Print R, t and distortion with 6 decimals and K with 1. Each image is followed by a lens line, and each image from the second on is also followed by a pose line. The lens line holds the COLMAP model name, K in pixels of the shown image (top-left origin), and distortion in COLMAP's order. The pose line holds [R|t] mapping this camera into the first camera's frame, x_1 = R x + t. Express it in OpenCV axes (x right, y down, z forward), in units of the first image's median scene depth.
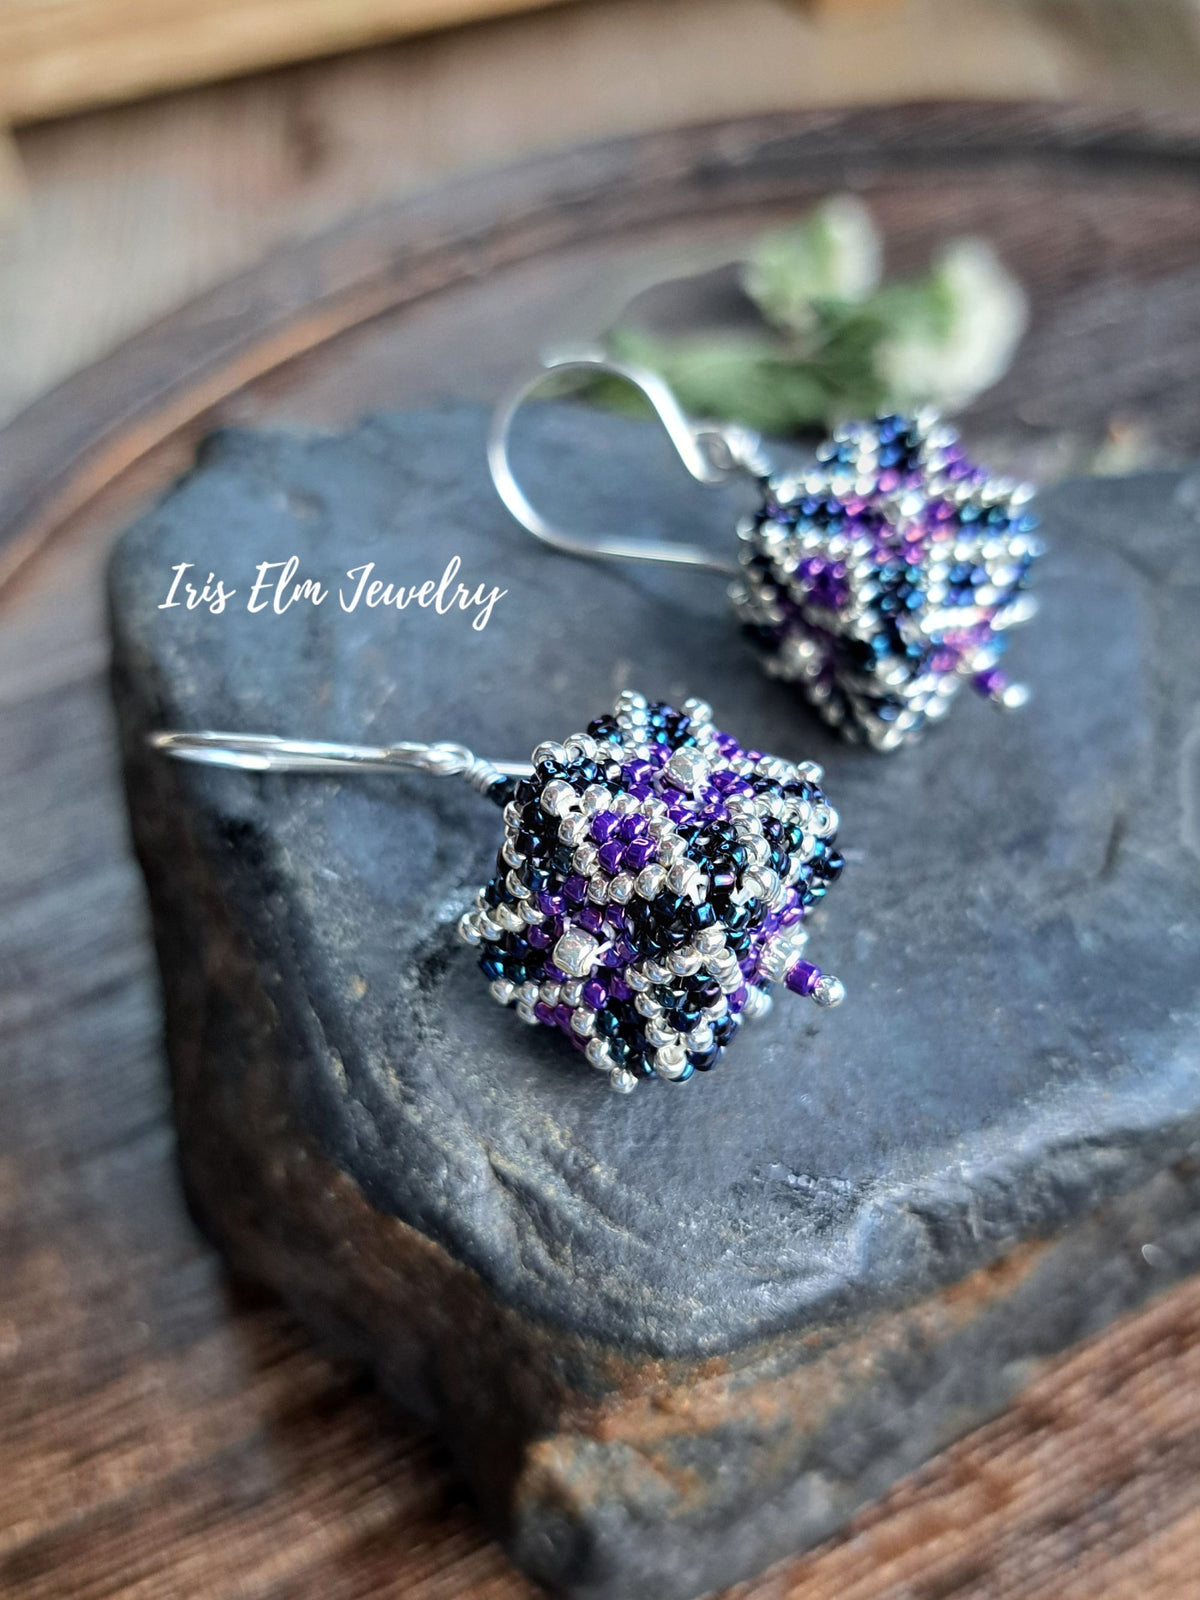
lens RADIAL K [[1799.9, 0, 600.0], [0, 1799.9, 800.0], [0, 0, 1]] dist [-0.006081, -0.249548]
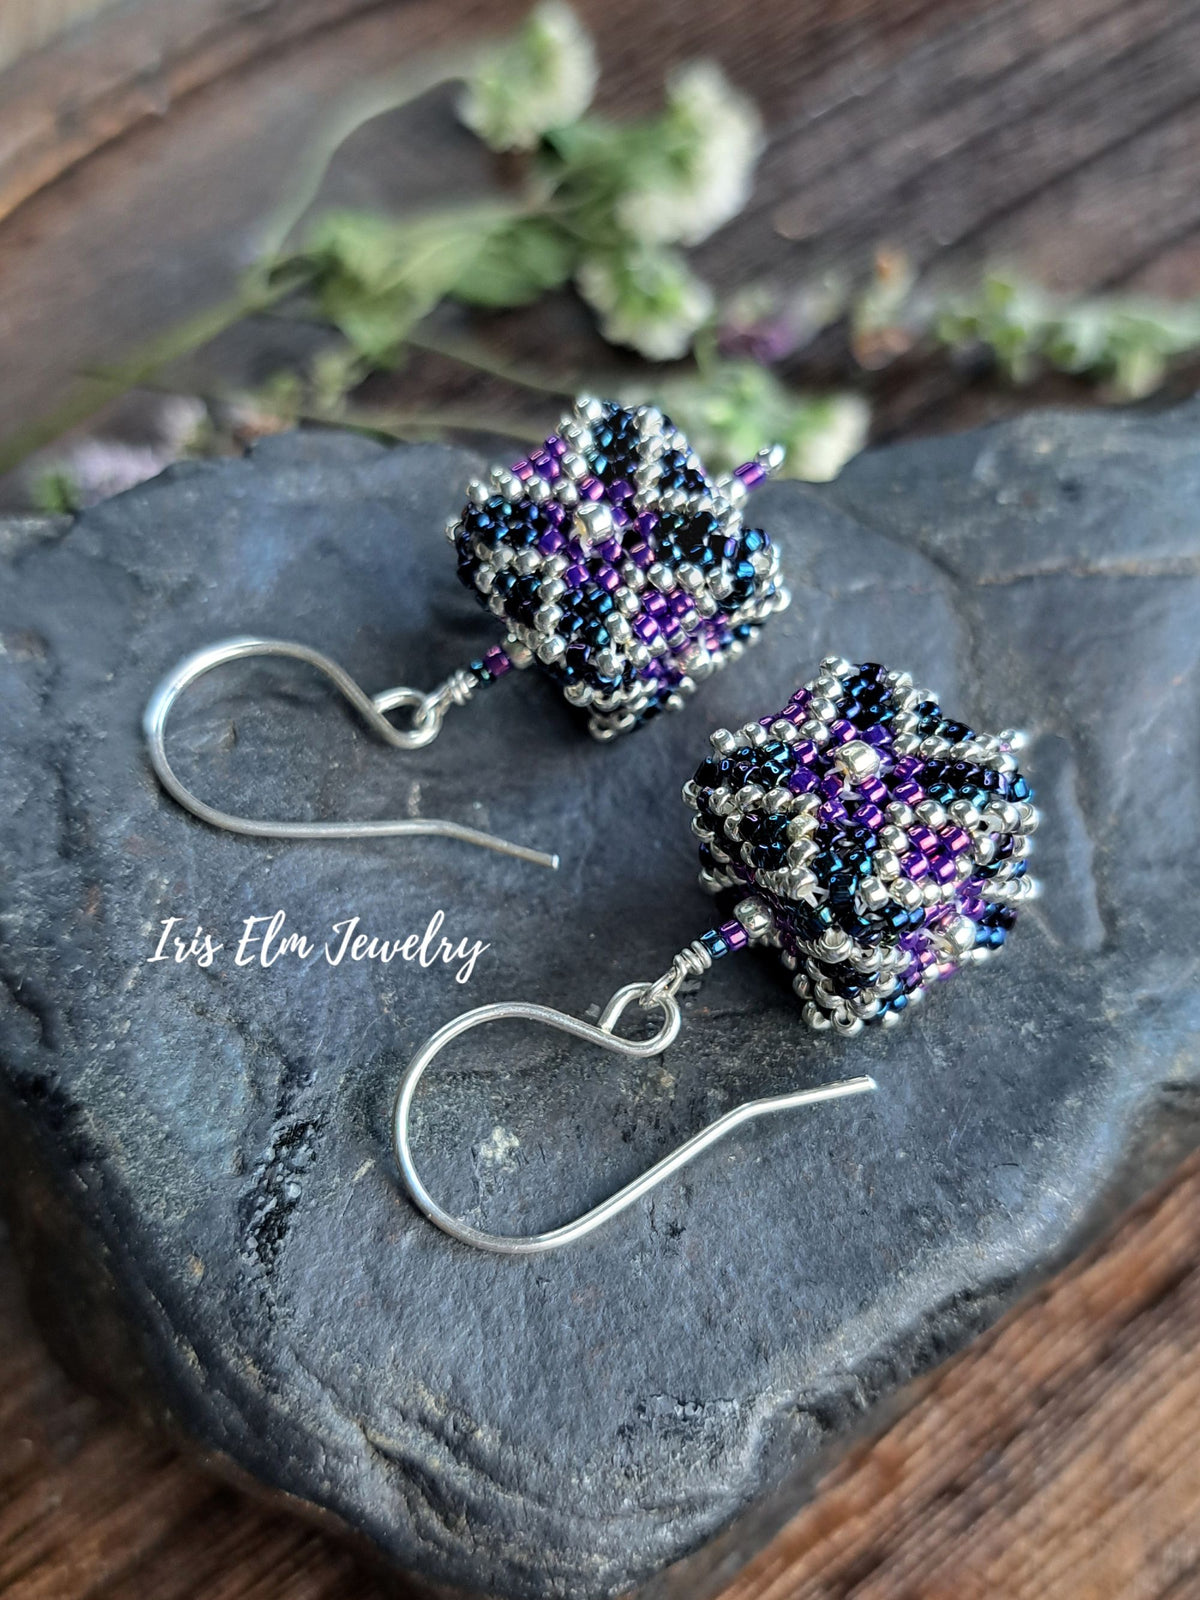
lens RADIAL K [[1799.9, 0, 600.0], [0, 1799.9, 800.0], [0, 0, 1]] dist [-0.006081, -0.249548]
pose [[0.983353, -0.152701, 0.098485, 0.018911], [0.128546, 0.967693, 0.216903, -0.320040], [-0.128425, -0.200632, 0.971212, 0.120803]]
